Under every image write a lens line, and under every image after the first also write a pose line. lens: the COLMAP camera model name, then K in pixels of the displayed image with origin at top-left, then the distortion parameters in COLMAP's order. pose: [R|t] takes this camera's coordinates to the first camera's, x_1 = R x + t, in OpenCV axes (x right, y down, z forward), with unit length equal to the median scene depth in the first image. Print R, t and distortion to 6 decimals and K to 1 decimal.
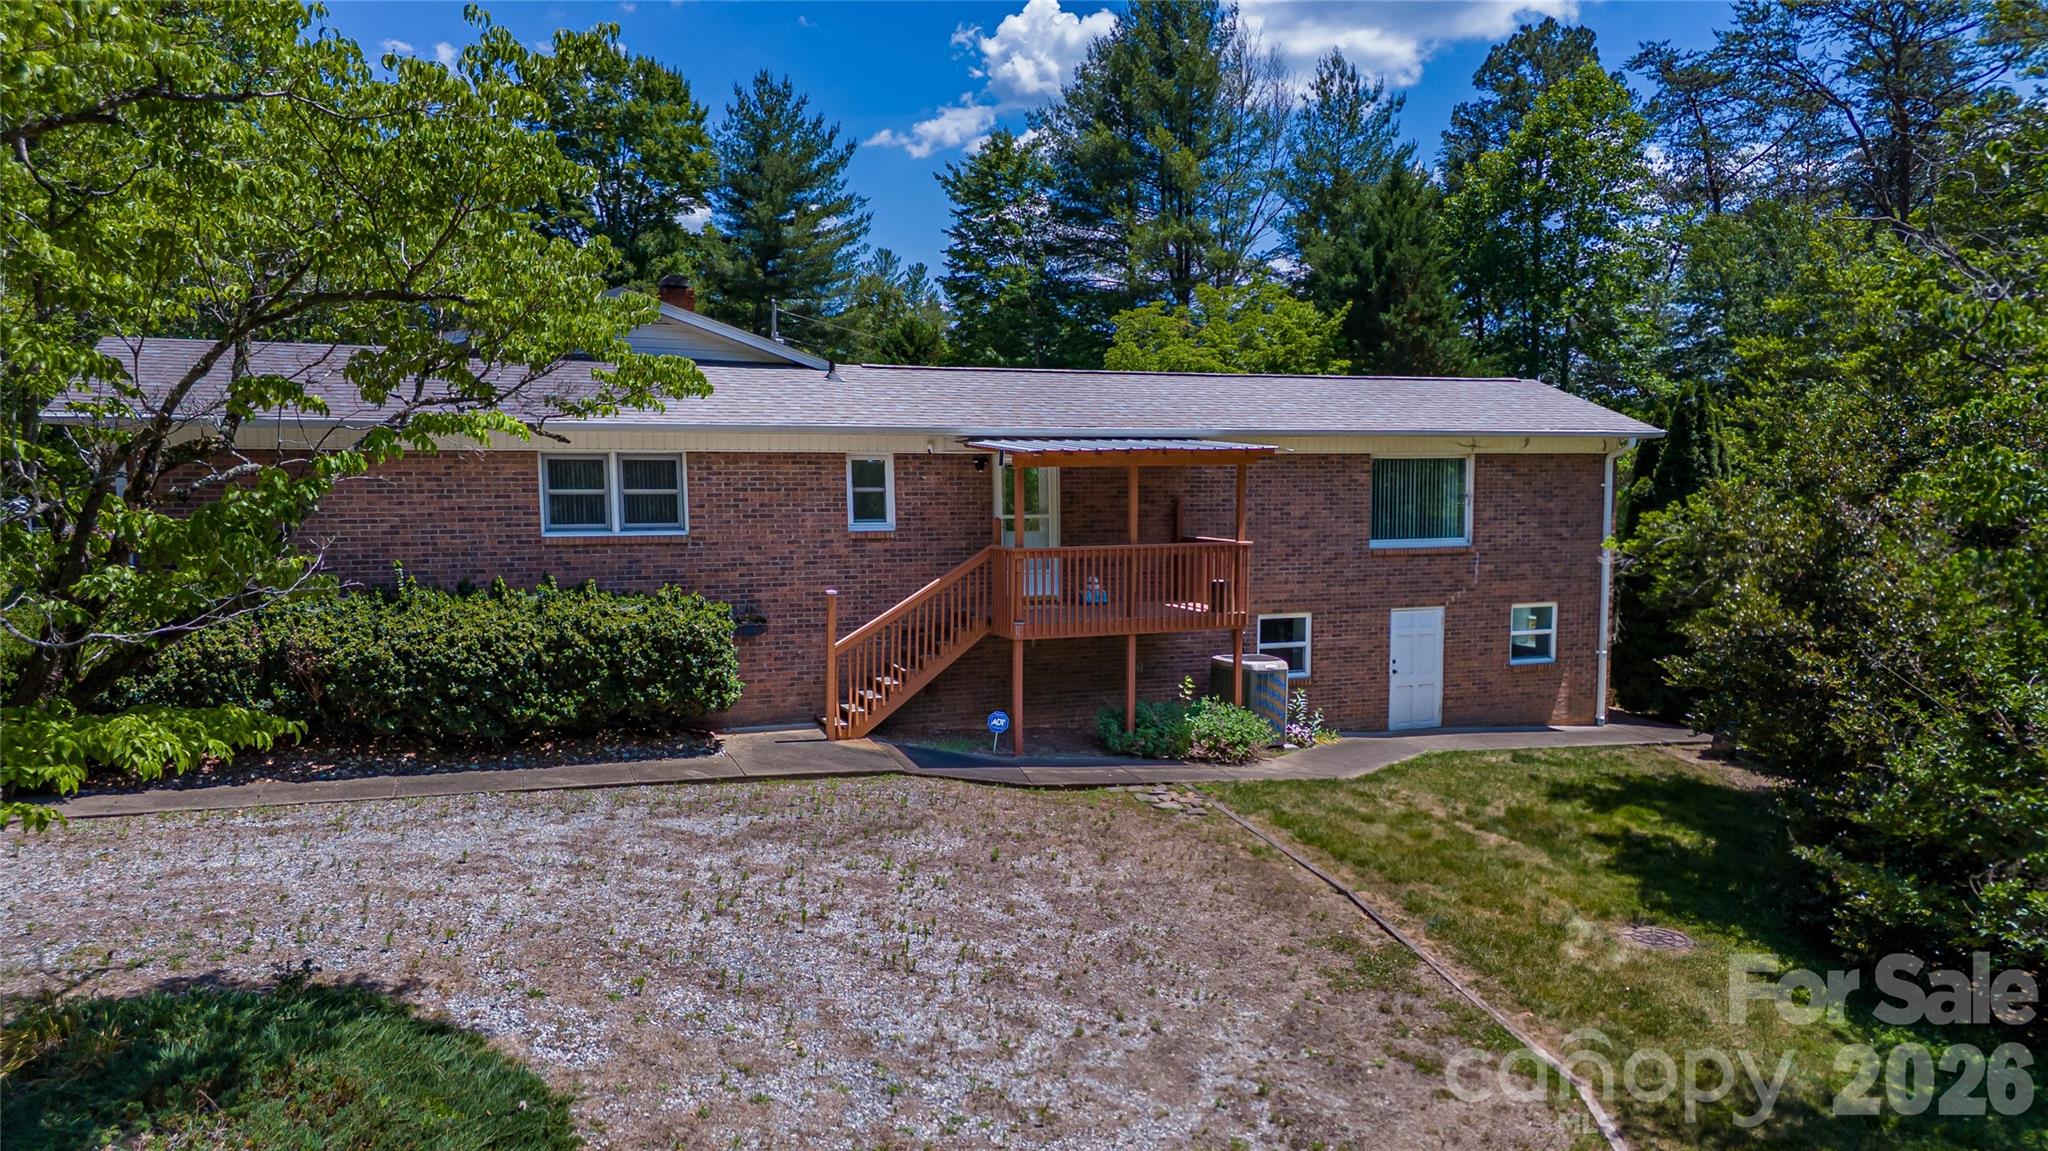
lens RADIAL K [[1360.6, 0, 1009.1], [0, 1360.6, 569.2], [0, 0, 1]] dist [0.051675, -0.001388]
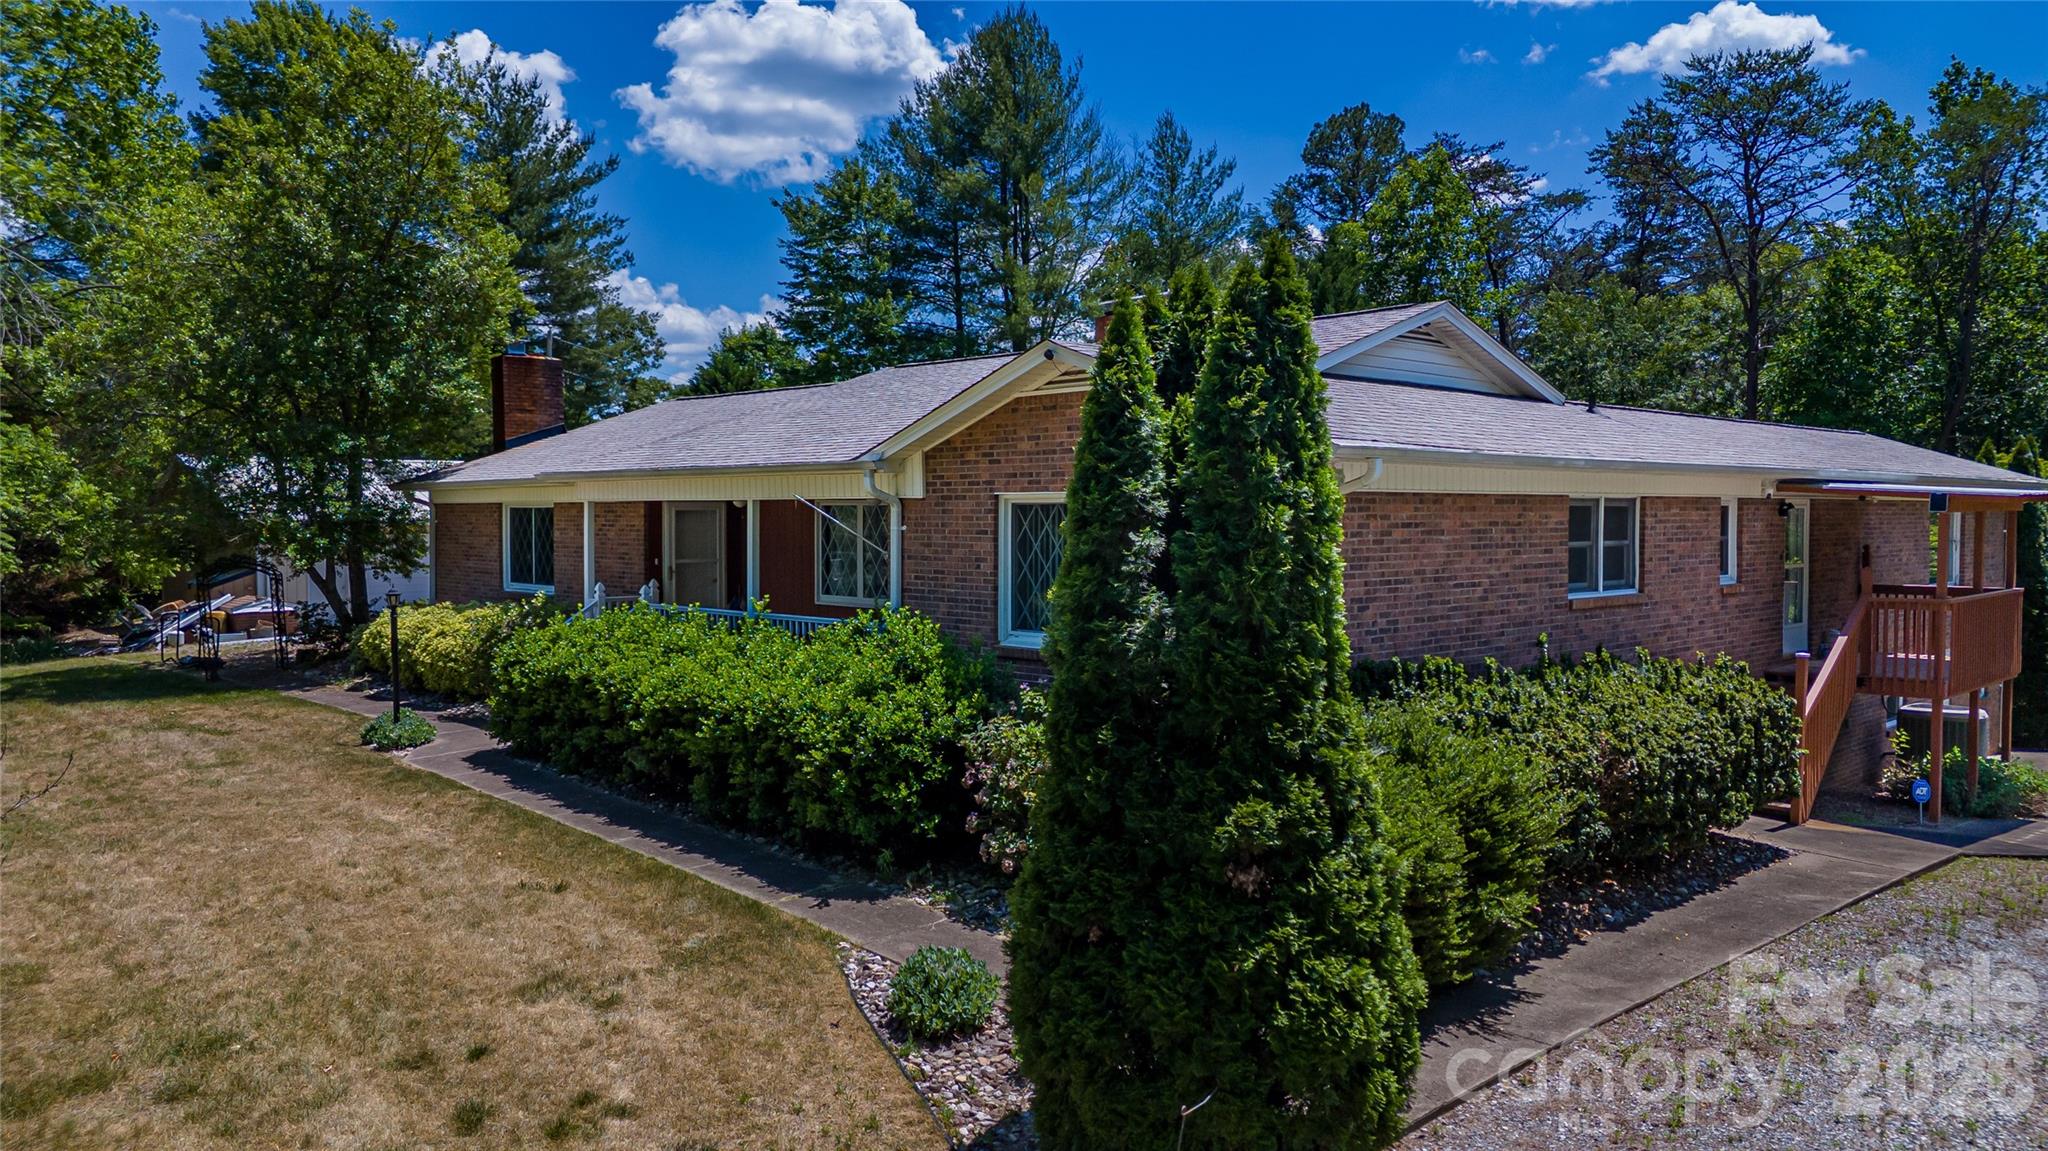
lens RADIAL K [[1374.9, 0, 1024.0], [0, 1374.9, 575.5], [0, 0, 1]] dist [0.038108, -0.028374]
pose [[0.934391, -0.018536, 0.355765, -0.848002], [0.030570, 0.999134, -0.028233, -0.022799], [-0.354934, 0.037256, 0.934149, 0.323166]]
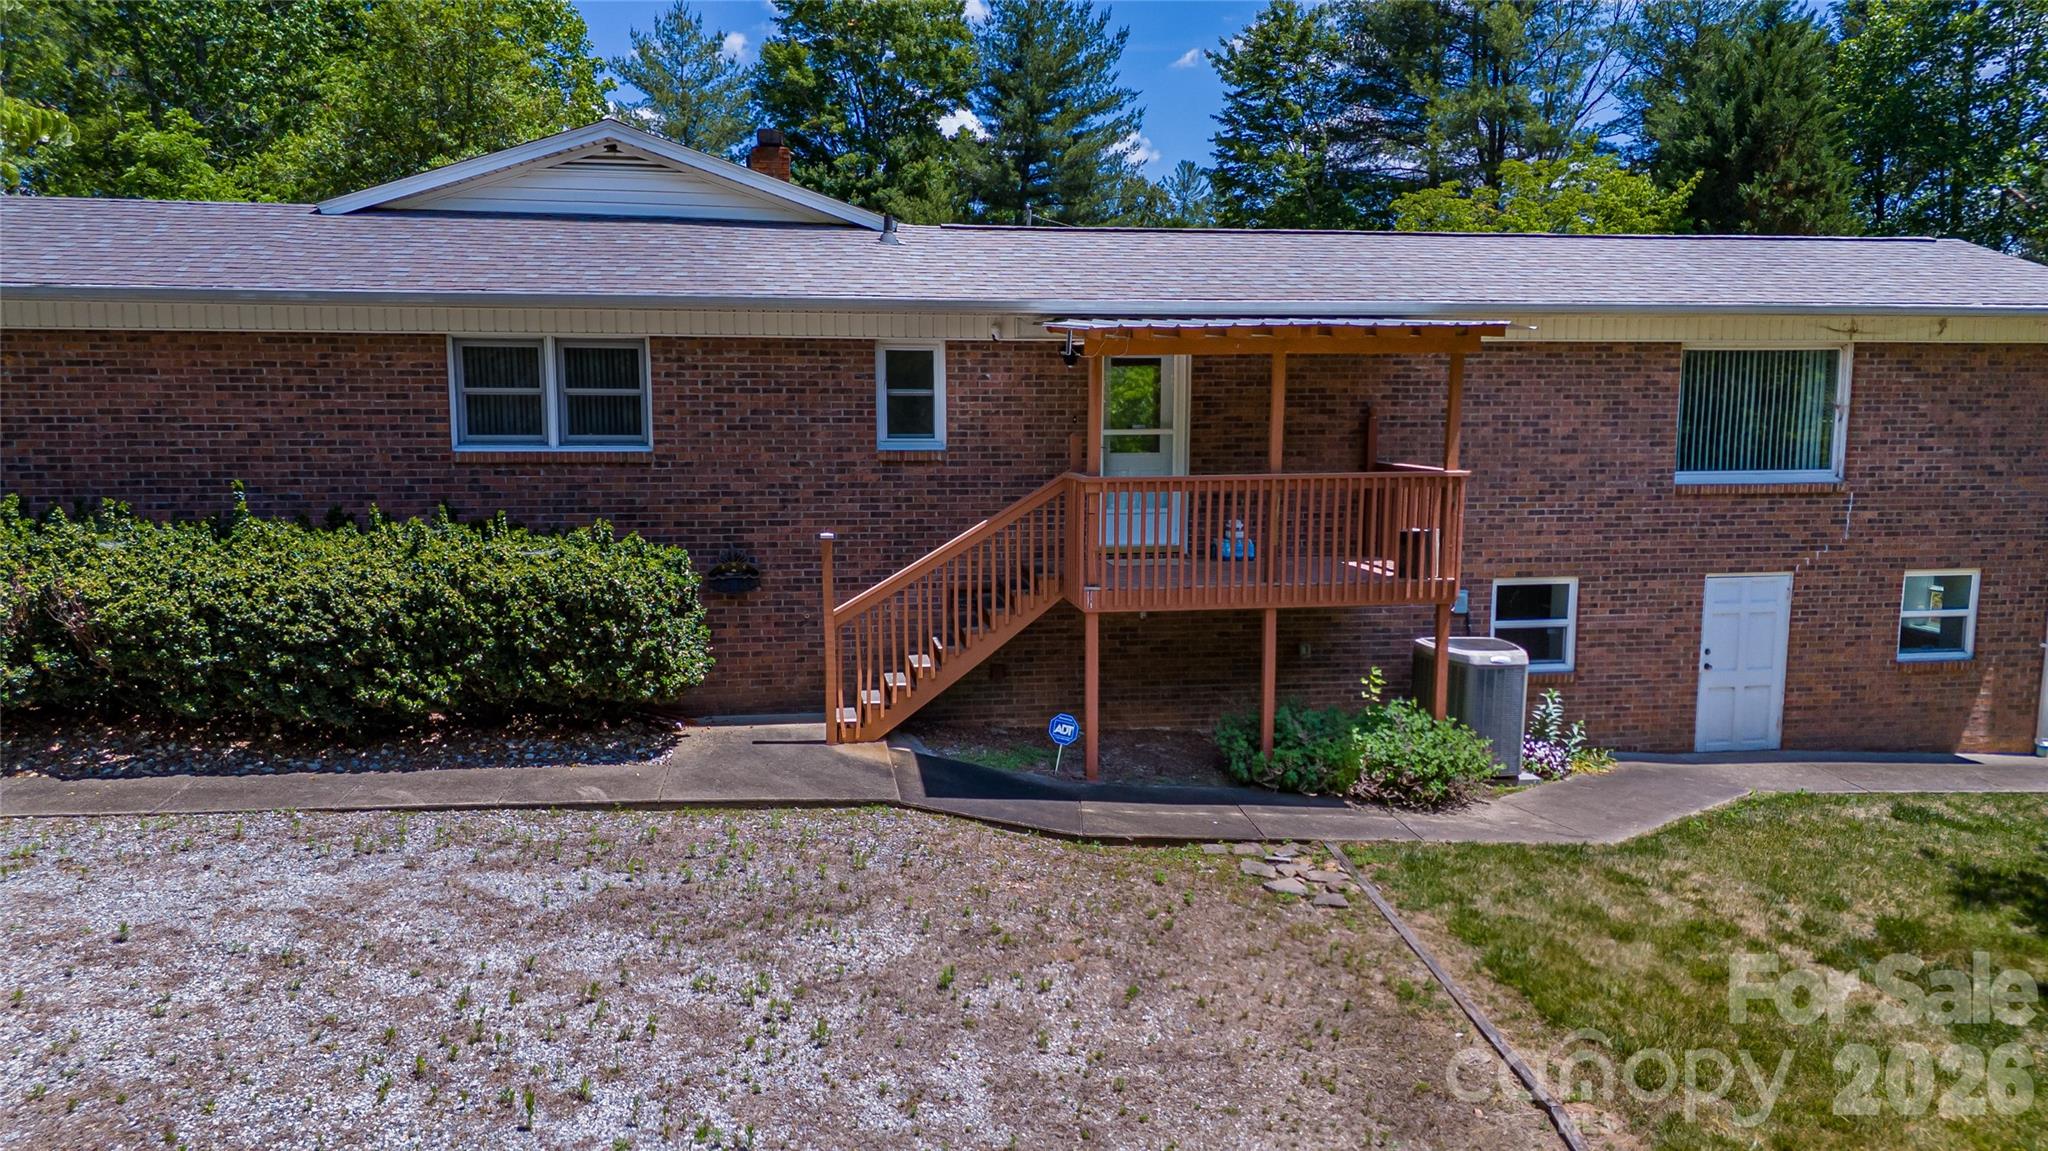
lens RADIAL K [[1374.9, 0, 1024.0], [0, 1374.9, 575.5], [0, 0, 1]] dist [0.038108, -0.028374]
pose [[0.977138, 0.029596, -0.210534, 0.113690], [-0.017401, 0.998074, 0.059543, -0.006454], [0.211891, -0.054518, 0.975771, 0.314357]]
